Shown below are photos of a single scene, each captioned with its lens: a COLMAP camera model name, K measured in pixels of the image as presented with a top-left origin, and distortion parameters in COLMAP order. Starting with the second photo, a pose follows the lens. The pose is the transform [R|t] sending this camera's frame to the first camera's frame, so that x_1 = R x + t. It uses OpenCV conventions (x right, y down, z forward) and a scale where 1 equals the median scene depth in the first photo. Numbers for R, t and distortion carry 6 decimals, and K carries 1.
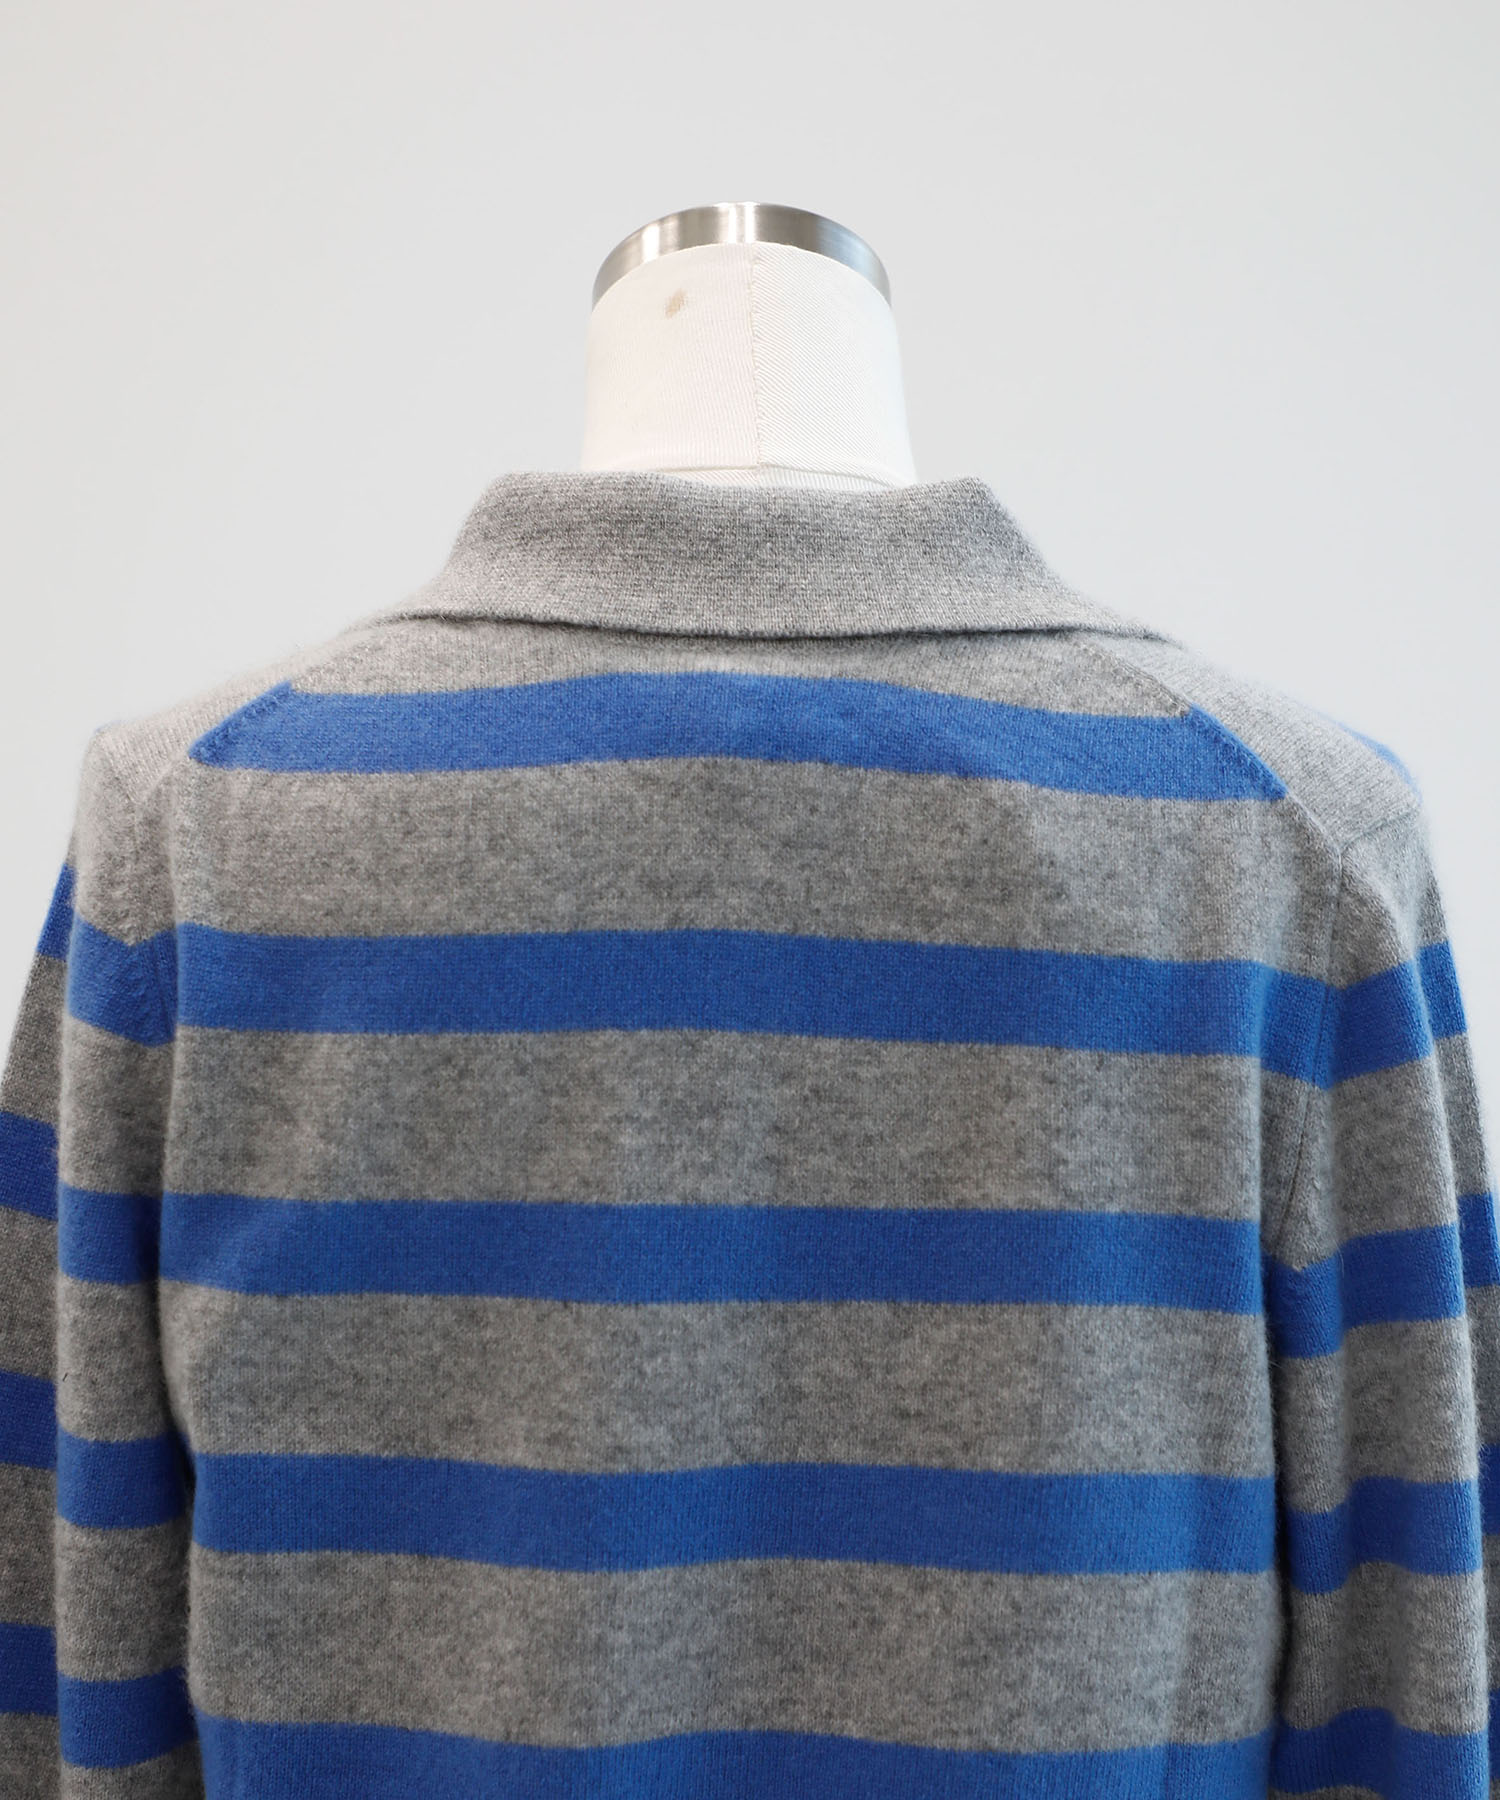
lens RADIAL K [[2536.6, 0, 757.7], [0, 2536.6, 915.3], [0, 0, 1]] dist [-0.027875, 0.000000]
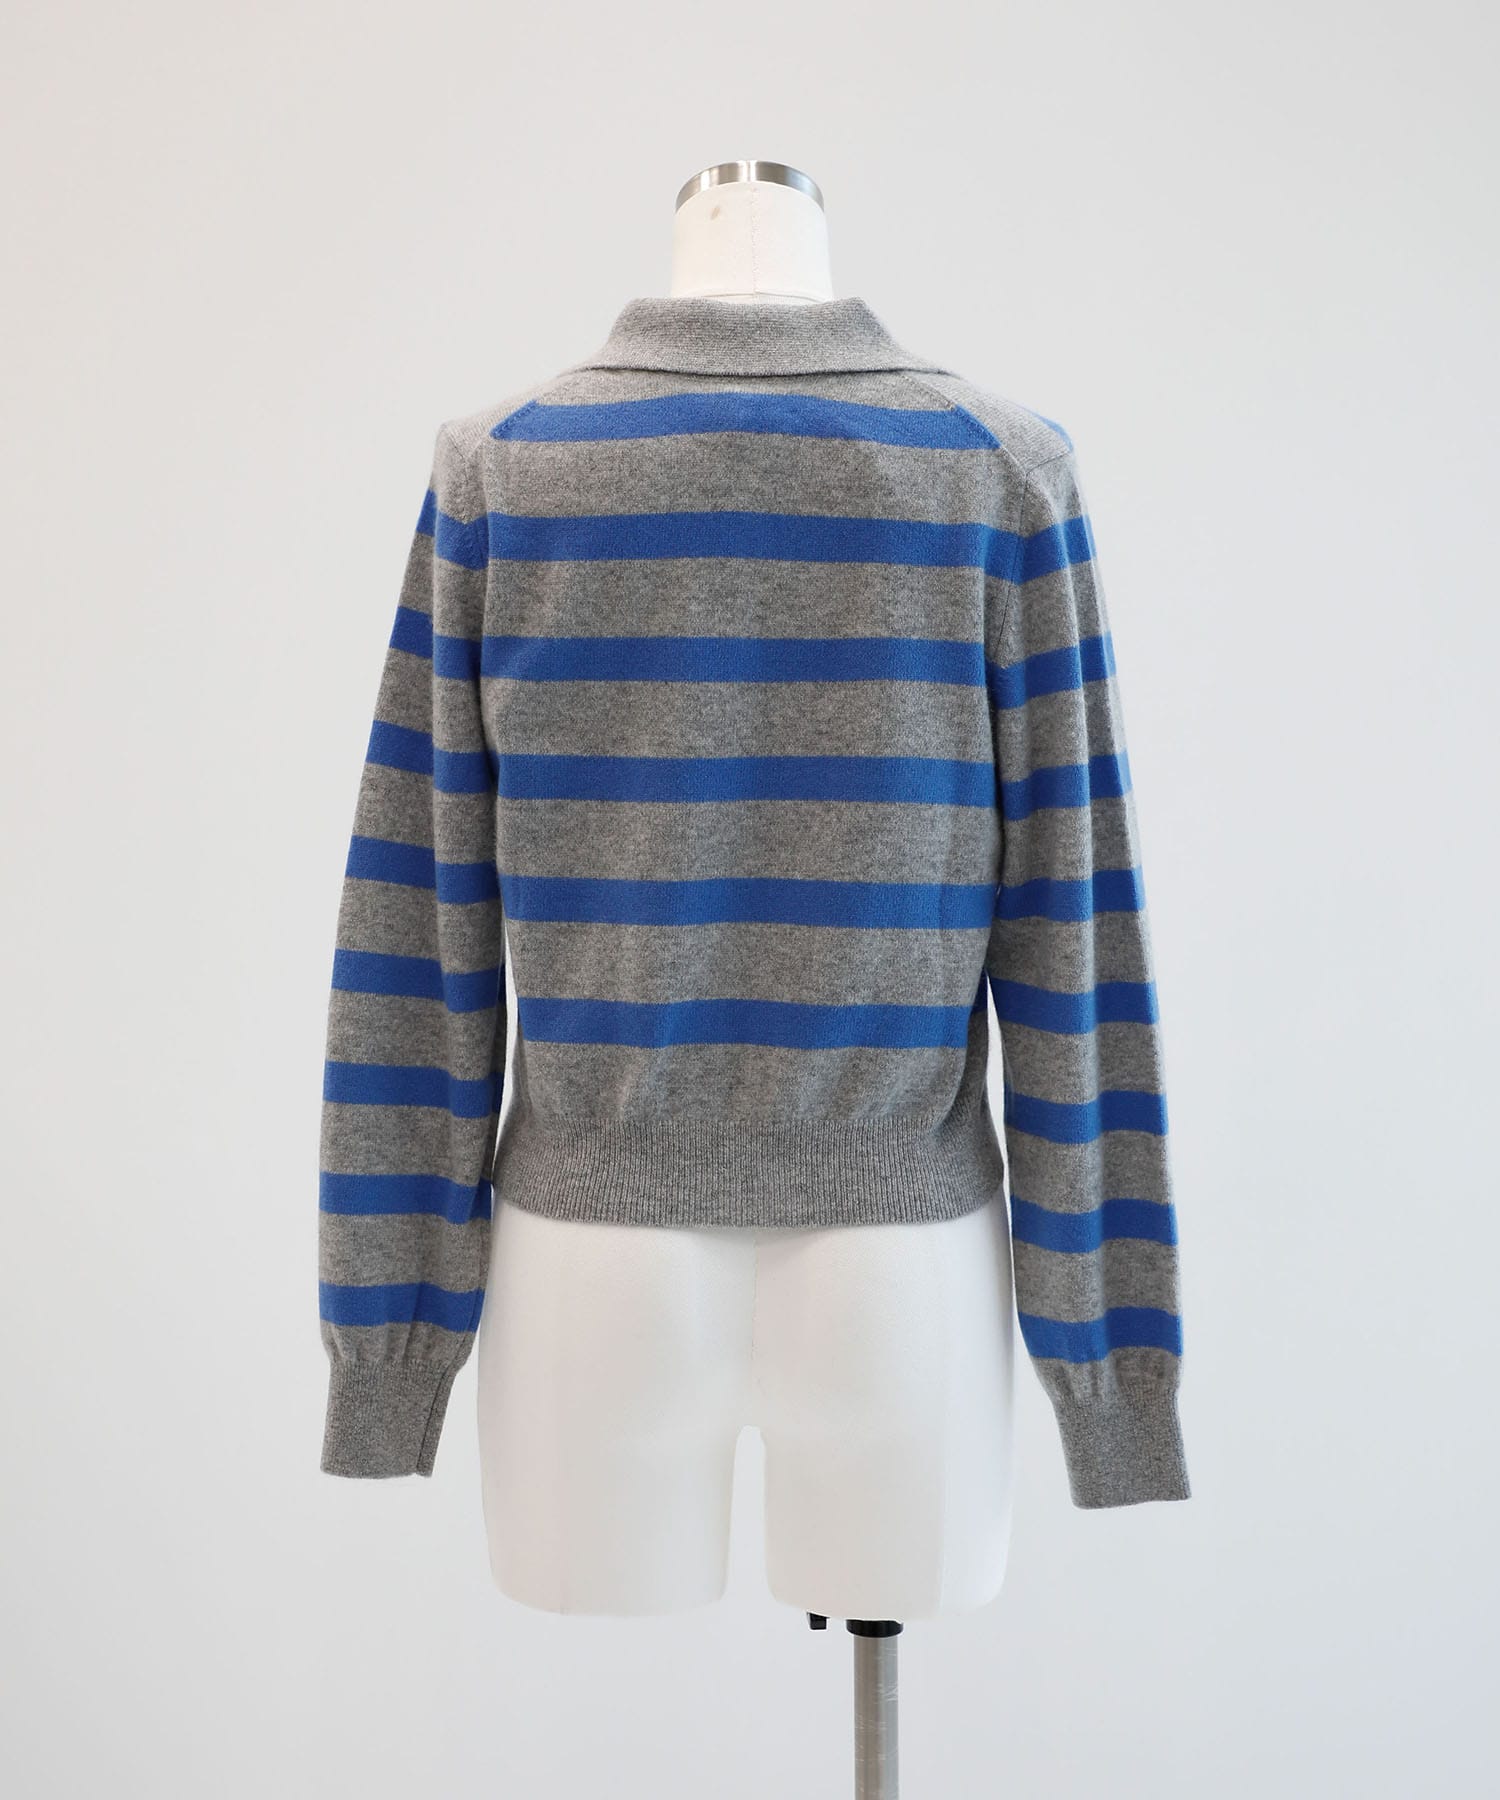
lens RADIAL K [[2536.6, 0, 731.6], [0, 2536.6, 890.5], [0, 0, 1]] dist [-0.027875, 0.000000]
pose [[0.998011, -0.002021, -0.063008, 0.117870], [0.007468, 0.996238, 0.086339, 0.141022], [0.062596, -0.086637, 0.994271, -1.187902]]
